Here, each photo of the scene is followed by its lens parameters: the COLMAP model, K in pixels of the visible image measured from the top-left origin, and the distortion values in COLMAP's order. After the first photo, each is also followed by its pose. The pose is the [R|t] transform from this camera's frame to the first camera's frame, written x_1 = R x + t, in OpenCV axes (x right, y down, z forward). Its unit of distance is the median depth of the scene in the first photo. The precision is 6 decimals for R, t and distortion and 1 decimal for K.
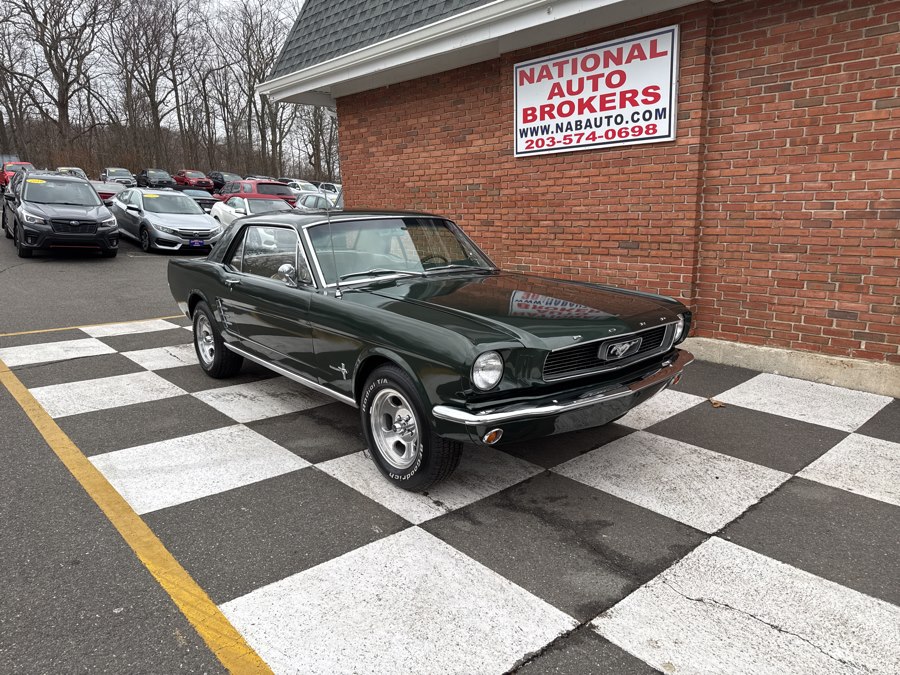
lens RADIAL K [[645.5, 0, 450.4], [0, 645.5, 341.2], [0, 0, 1]] dist [0.008110, -0.015042]
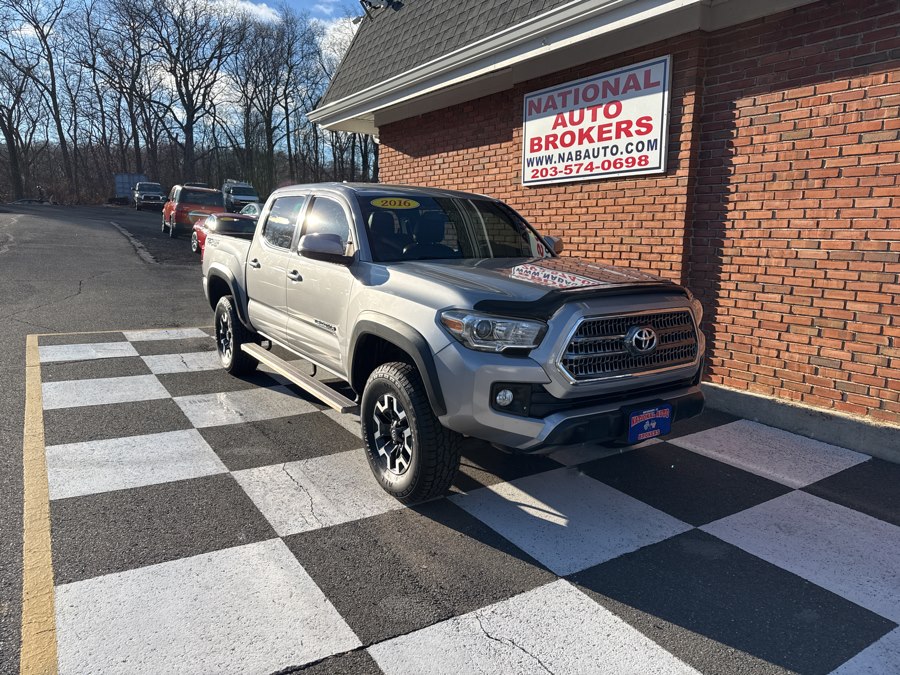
lens RADIAL K [[645.5, 0, 442.9], [0, 645.5, 345.3], [0, 0, 1]] dist [0.008110, -0.015042]
pose [[0.985959, 0.059408, -0.156065, 0.170904], [-0.064302, 0.997579, -0.026494, -0.004862], [0.154114, 0.036157, 0.987391, 0.001774]]
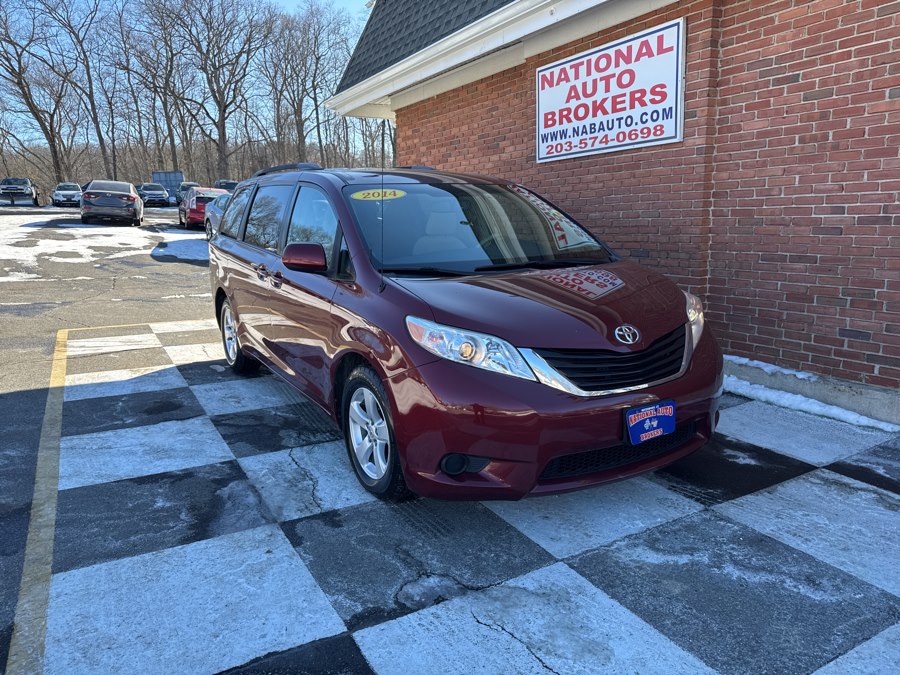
lens RADIAL K [[645.5, 0, 442.1], [0, 645.5, 343.9], [0, 0, 1]] dist [0.008110, -0.015042]
pose [[0.976462, 0.035405, -0.212766, 0.201917], [-0.037236, 0.999296, -0.004602, -0.002068], [0.212453, 0.012417, 0.977092, 0.019949]]
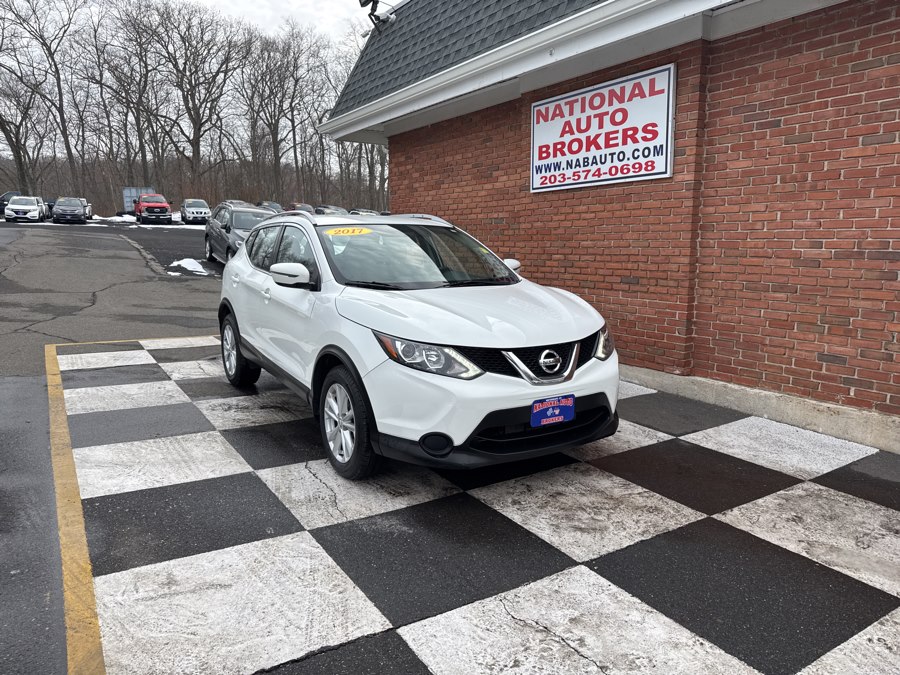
lens RADIAL K [[645.5, 0, 451.1], [0, 645.5, 343.6], [0, 0, 1]] dist [0.008110, -0.015042]
pose [[0.986804, 0.044207, -0.155771, 0.165110], [-0.051593, 0.997712, -0.043690, 0.005785], [0.153483, 0.051150, 0.986827, -0.019376]]
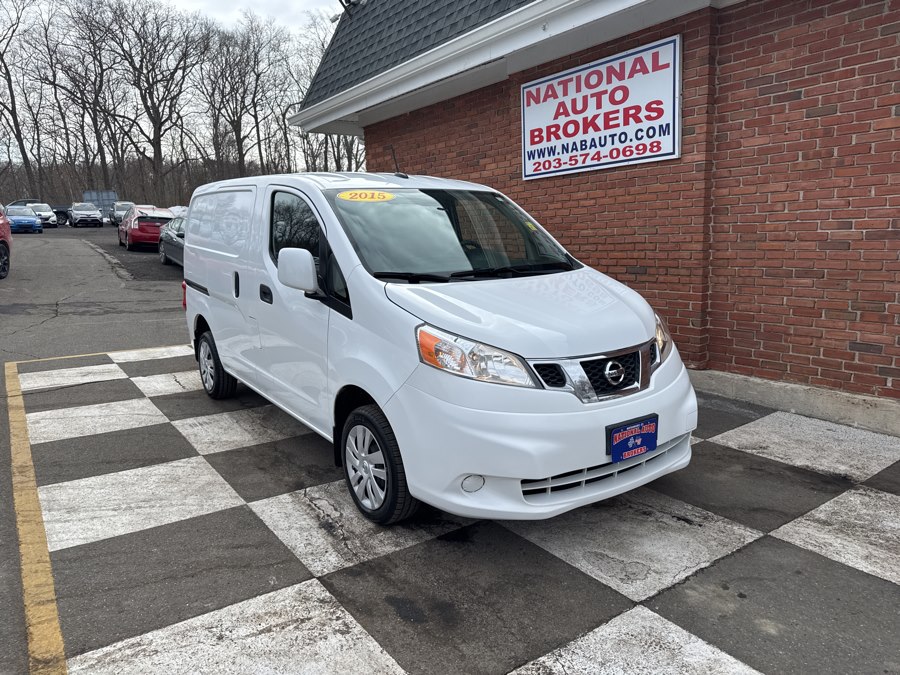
lens RADIAL K [[645.5, 0, 447.2], [0, 645.5, 345.7], [0, 0, 1]] dist [0.008110, -0.015042]
pose [[0.992570, 0.004752, -0.121579, 0.119999], [-0.008465, 0.999513, -0.030042, -0.009837], [0.121377, 0.030848, 0.992127, 0.044289]]
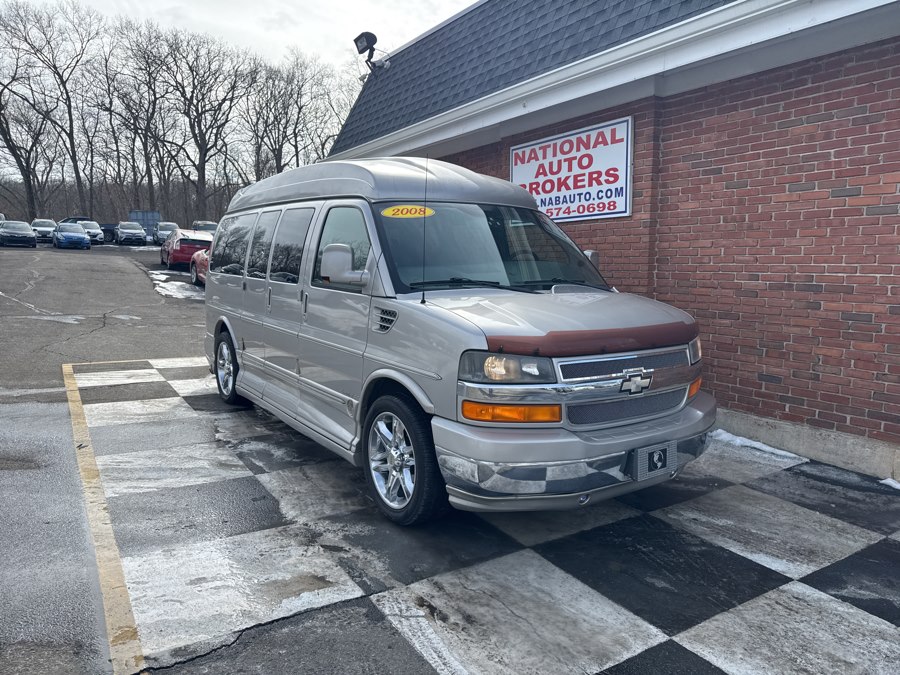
lens RADIAL K [[645.5, 0, 445.7], [0, 645.5, 335.0], [0, 0, 1]] dist [0.008110, -0.015042]
pose [[0.985279, 0.039435, -0.166345, 0.208917], [-0.054738, 0.994577, -0.088438, 0.008641], [0.161955, 0.096242, 0.982094, -0.114518]]
